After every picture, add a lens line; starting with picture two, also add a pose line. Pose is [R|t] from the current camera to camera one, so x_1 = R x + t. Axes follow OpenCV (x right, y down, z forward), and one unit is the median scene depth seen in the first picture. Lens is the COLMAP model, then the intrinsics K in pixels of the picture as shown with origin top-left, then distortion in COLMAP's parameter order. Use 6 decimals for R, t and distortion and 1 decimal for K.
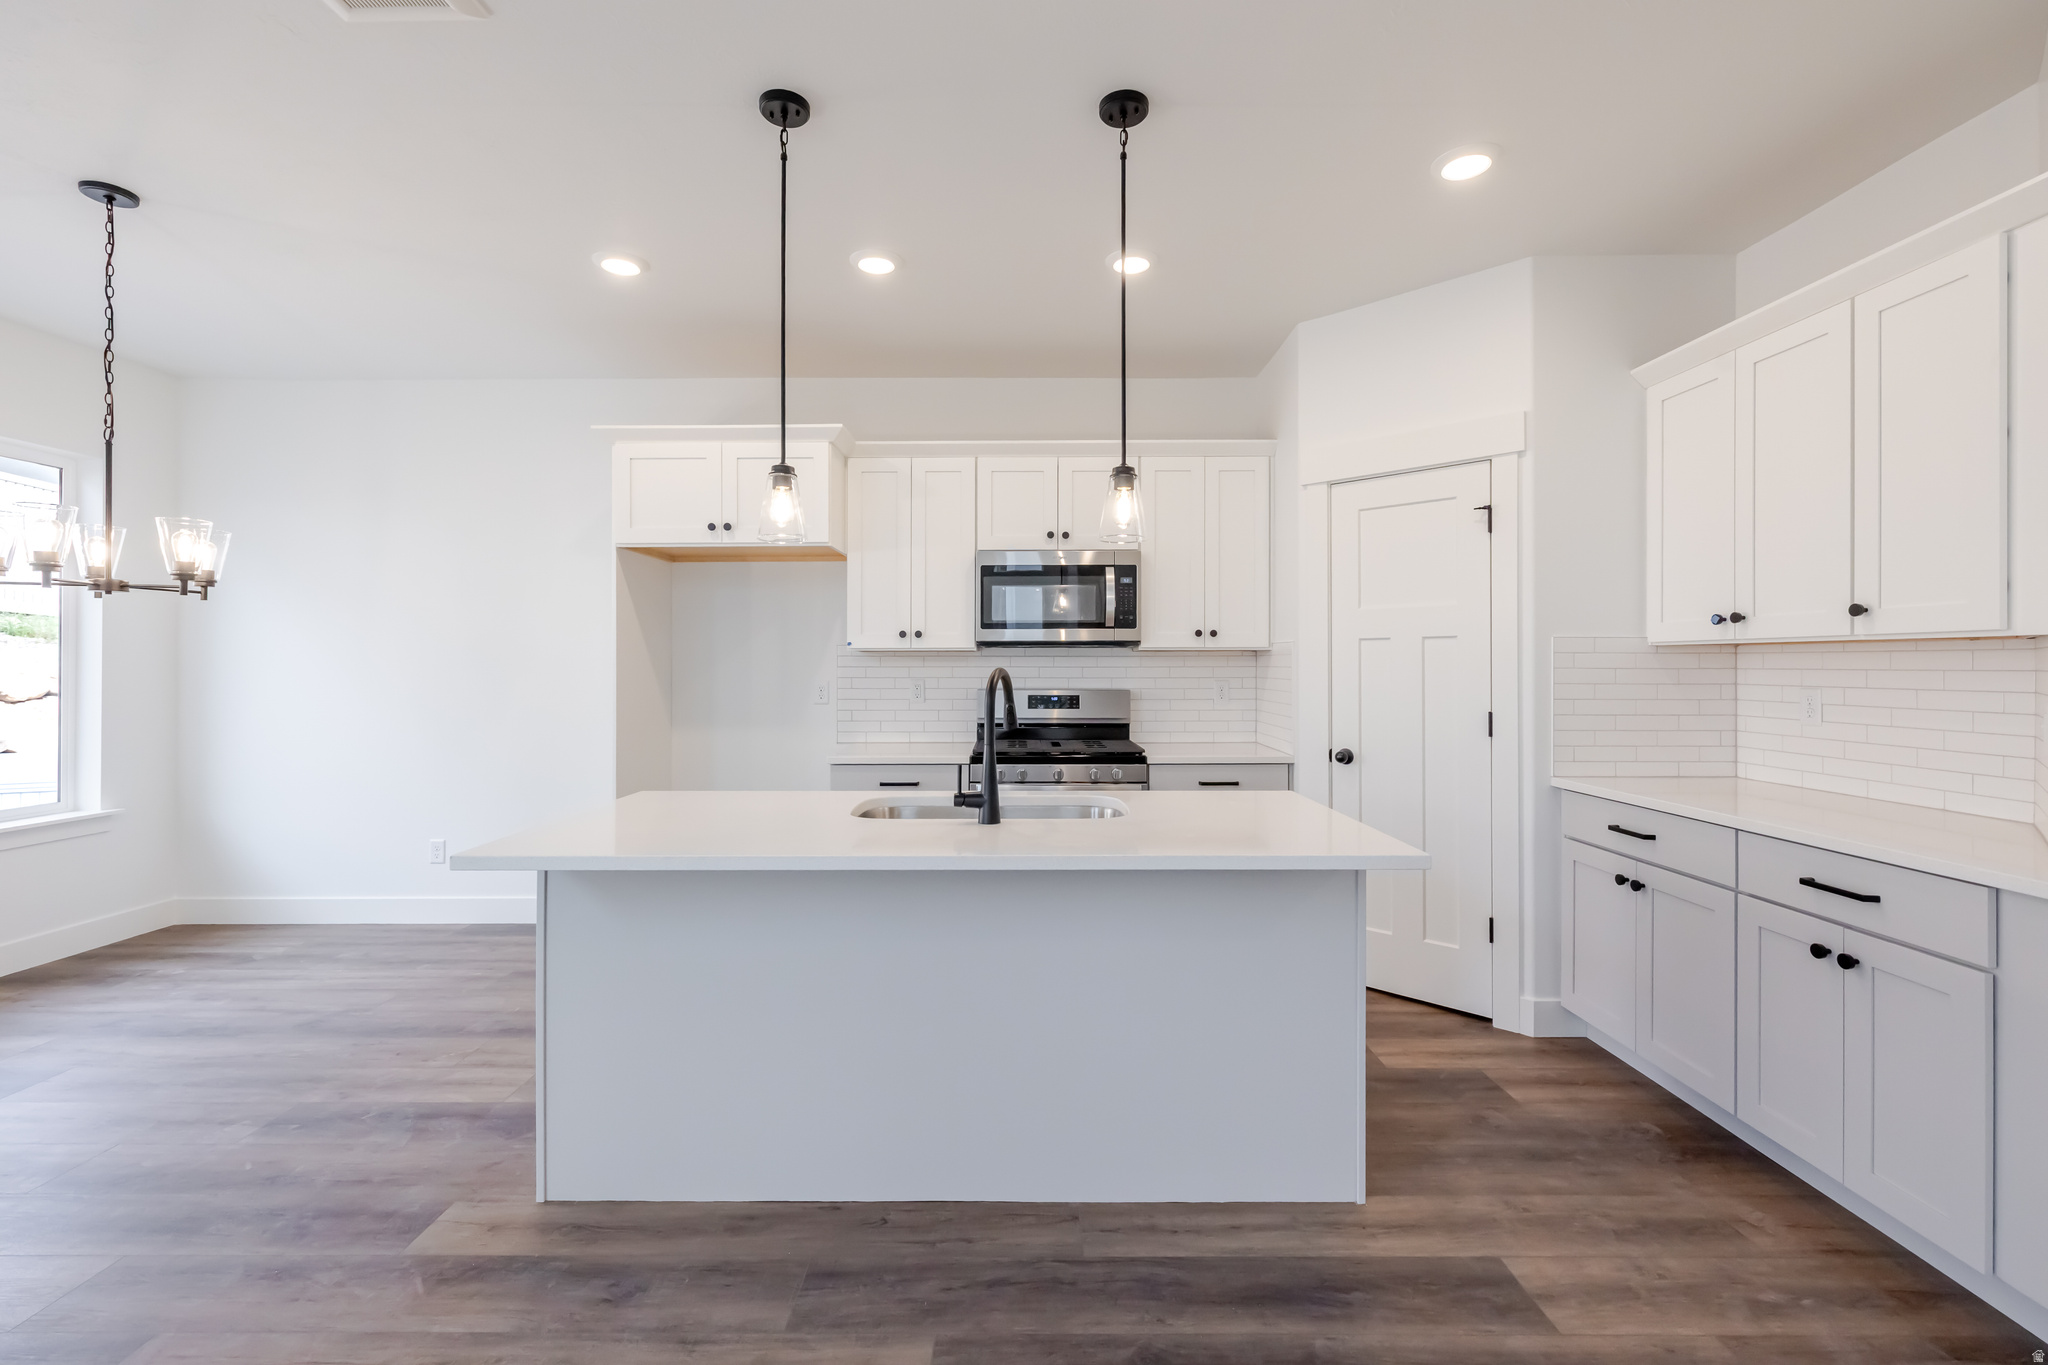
lens RADIAL K [[883.7, 0, 1038.2], [0, 883.7, 675.8], [0, 0, 1]] dist [0.003501, 0.000647]
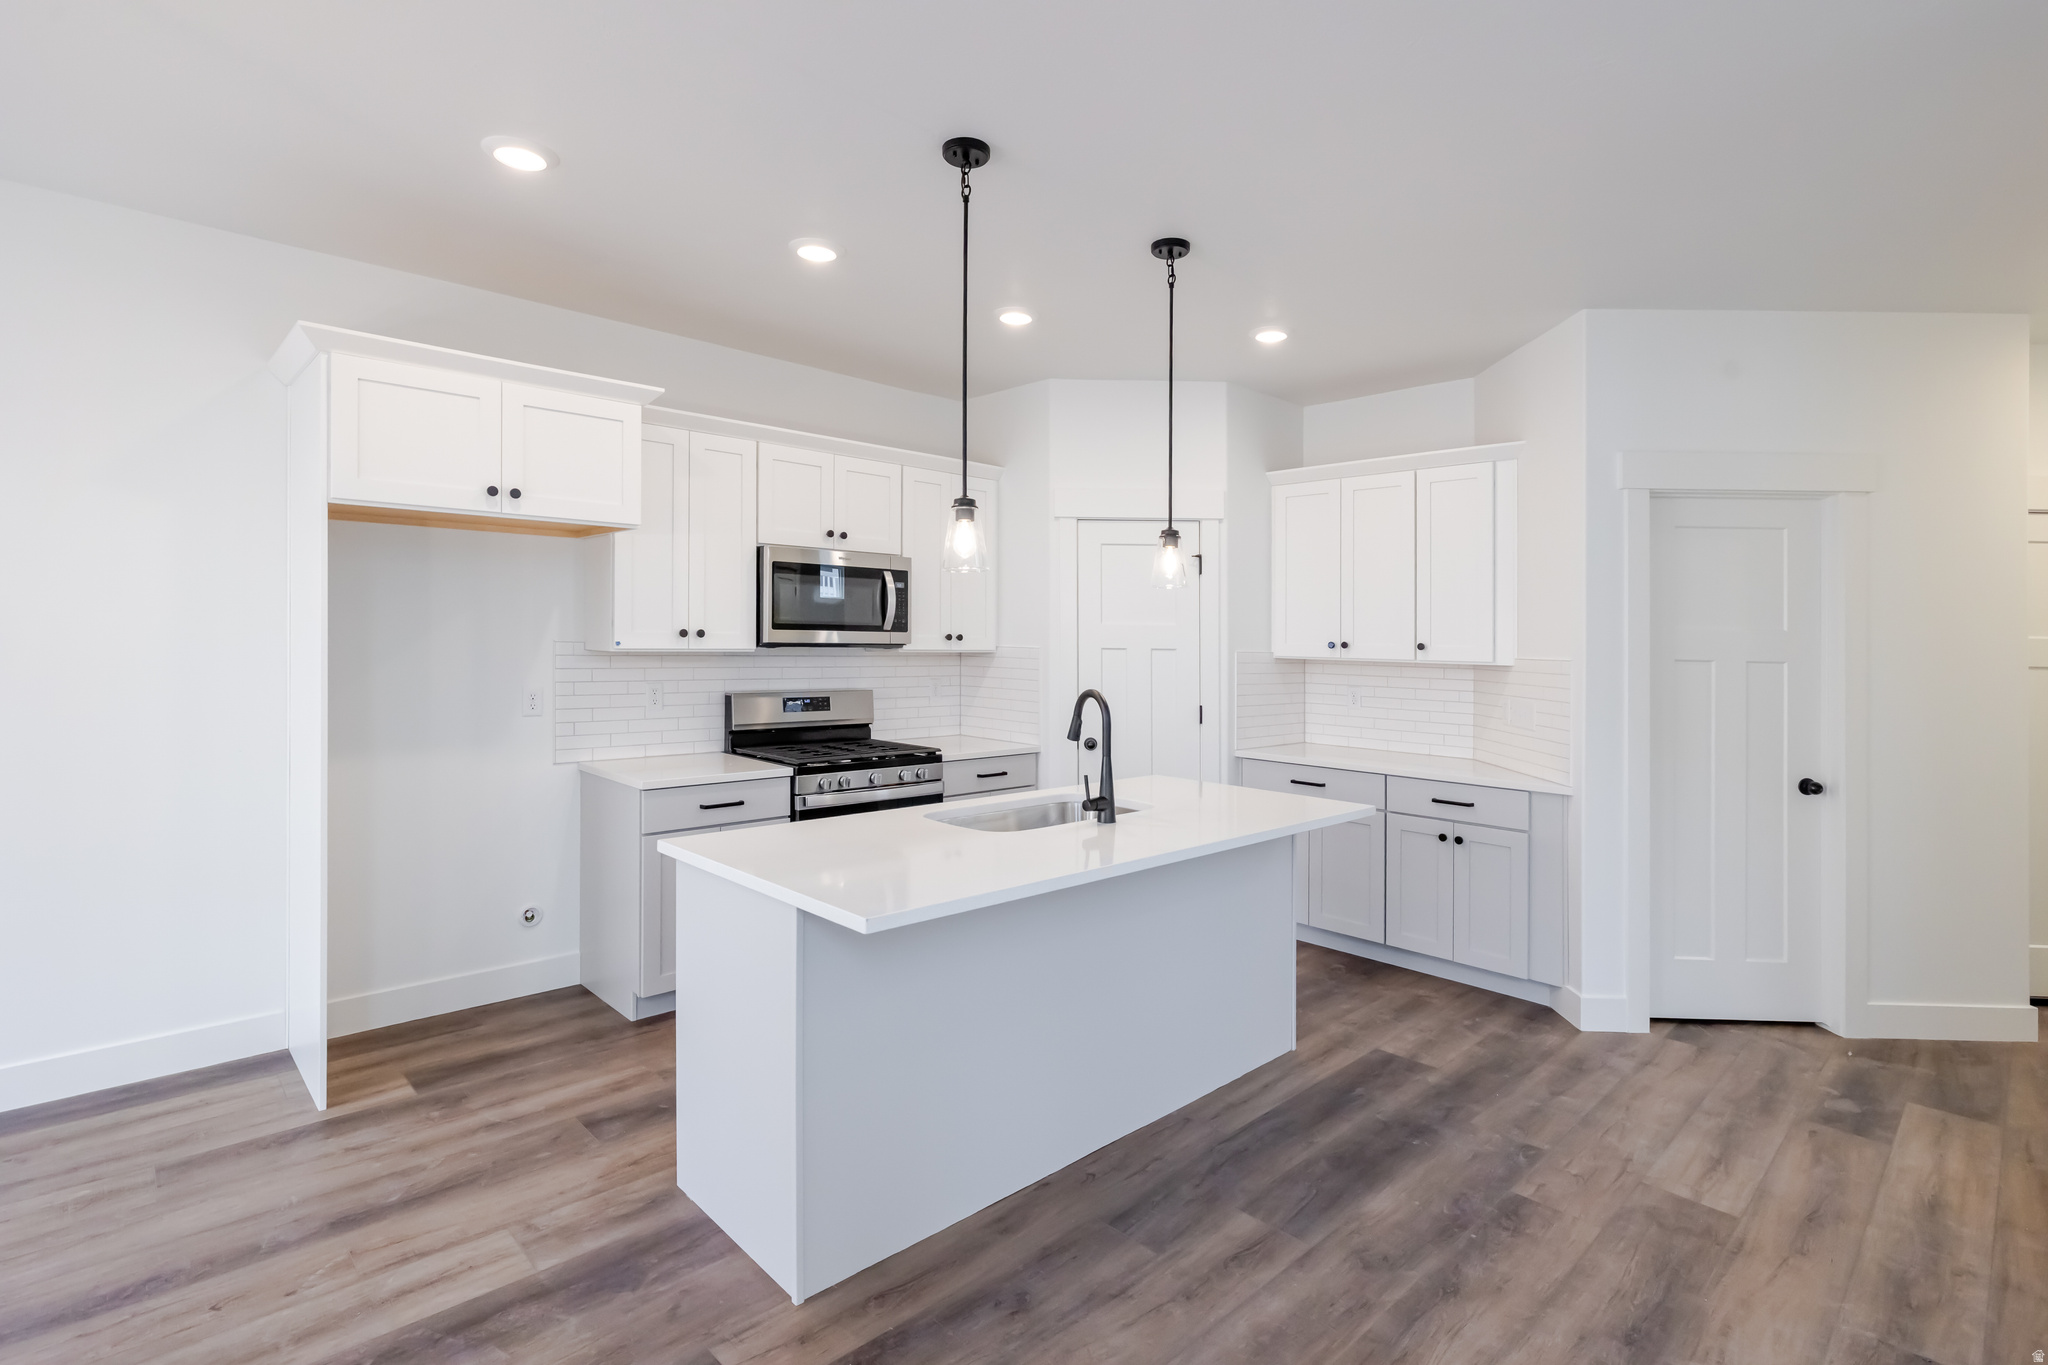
lens RADIAL K [[976.0, 0, 1023.5], [0, 976.0, 648.5], [0, 0, 1]] dist [-0.001282, 0.000595]
pose [[0.723562, 0.005992, 0.690233, -0.858228], [-0.009344, 0.999956, 0.001115, -0.054620], [-0.690196, -0.007256, 0.723586, 0.110165]]
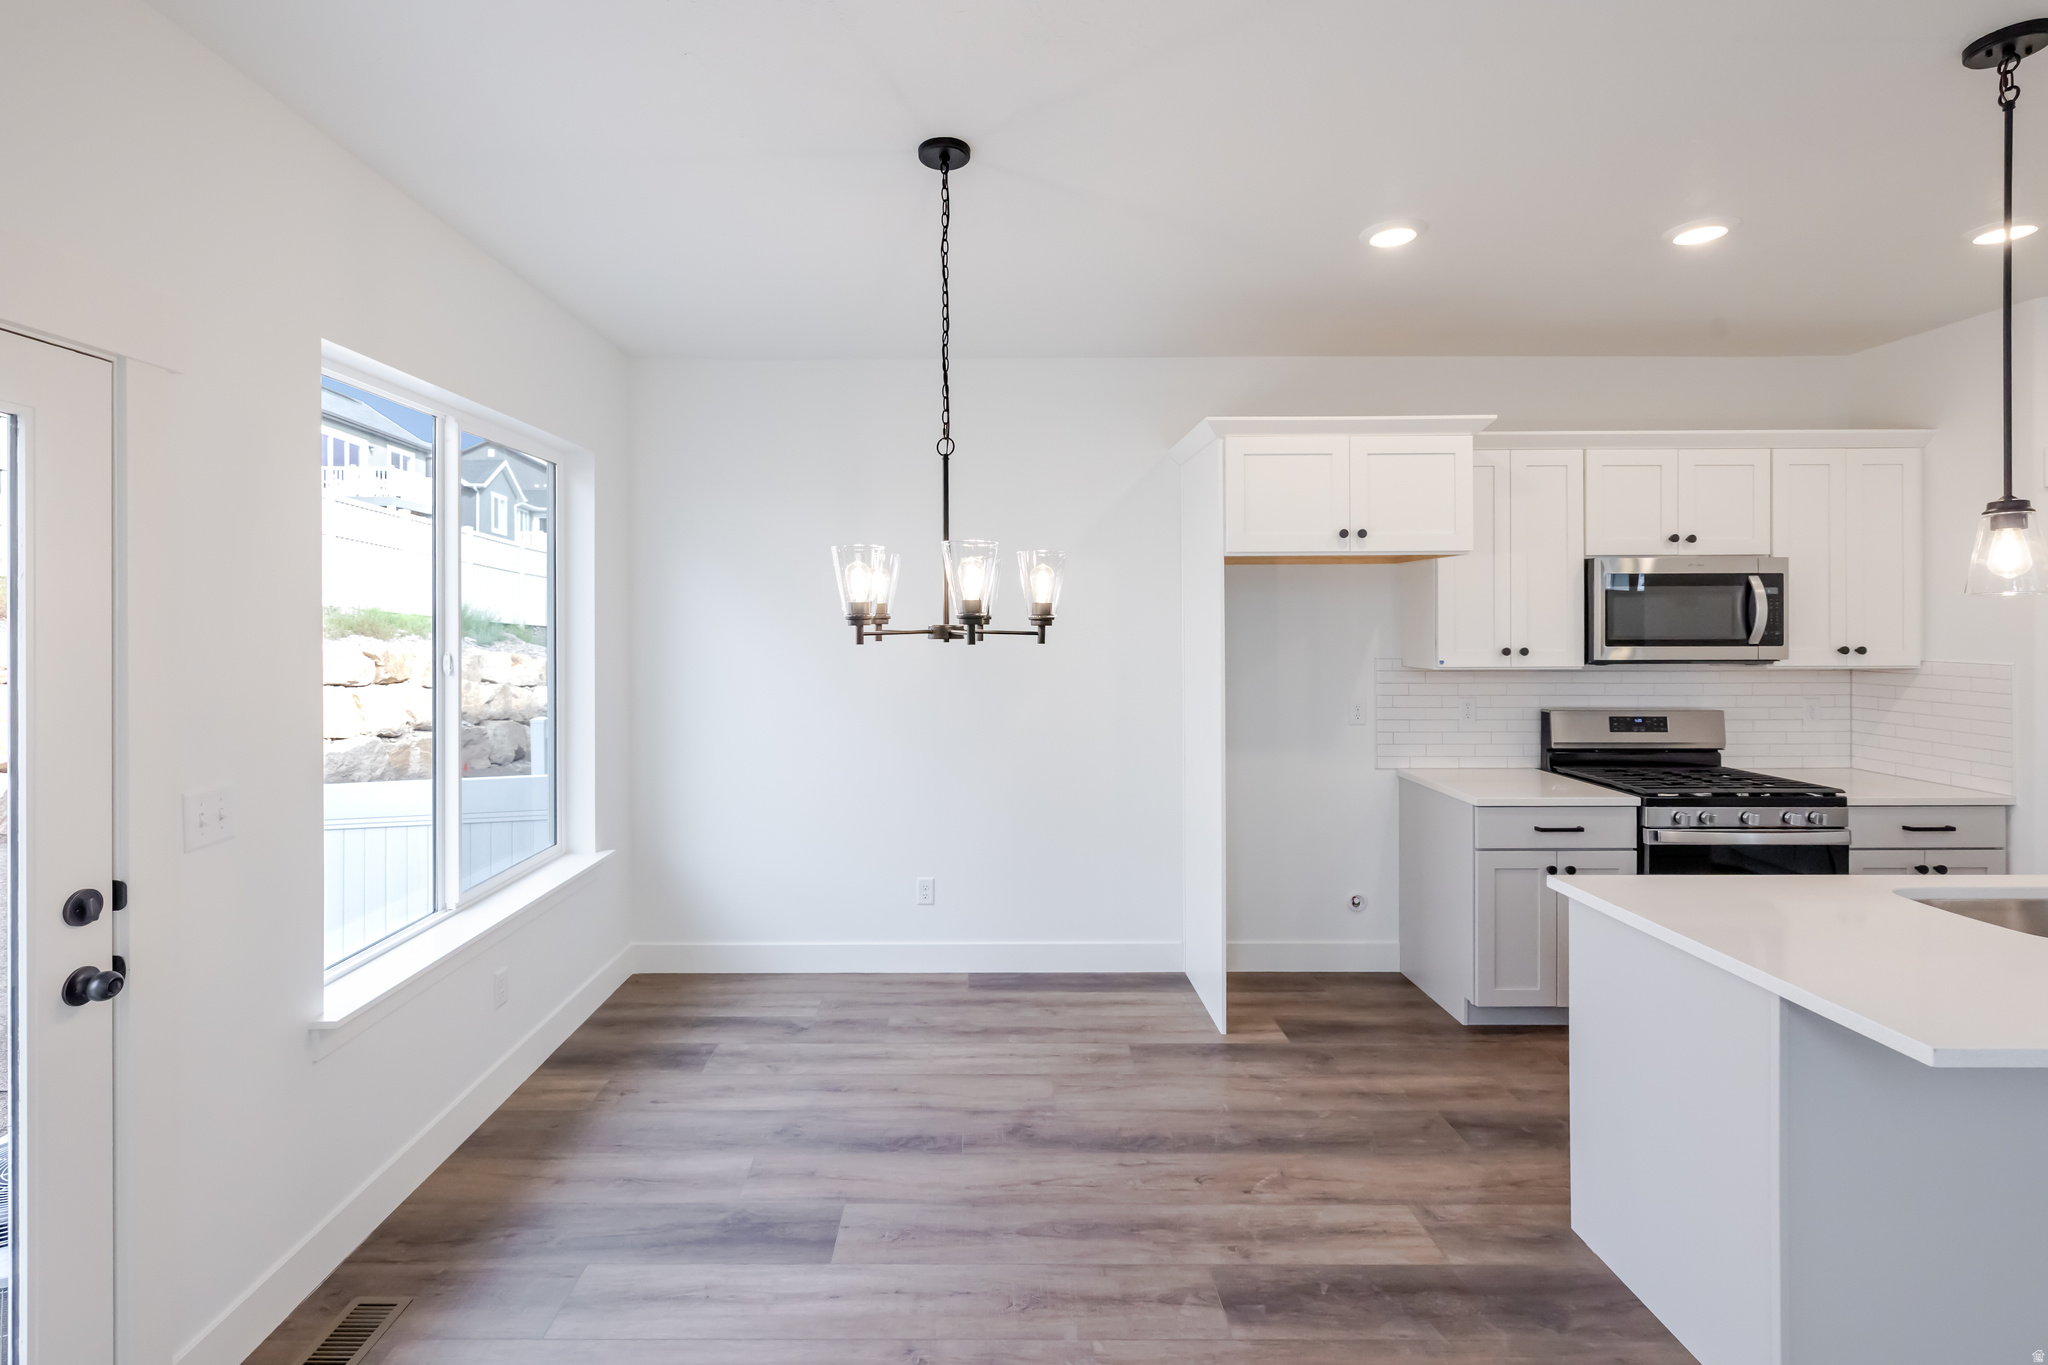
lens RADIAL K [[883.7, 0, 986.3], [0, 883.7, 635.8], [0, 0, 1]] dist [0.003501, 0.000647]
pose [[0.999984, -0.000468, 0.005591, -1.010421], [0.000441, 0.999989, 0.004733, -0.100714], [-0.005593, -0.004731, 0.999973, 0.181907]]
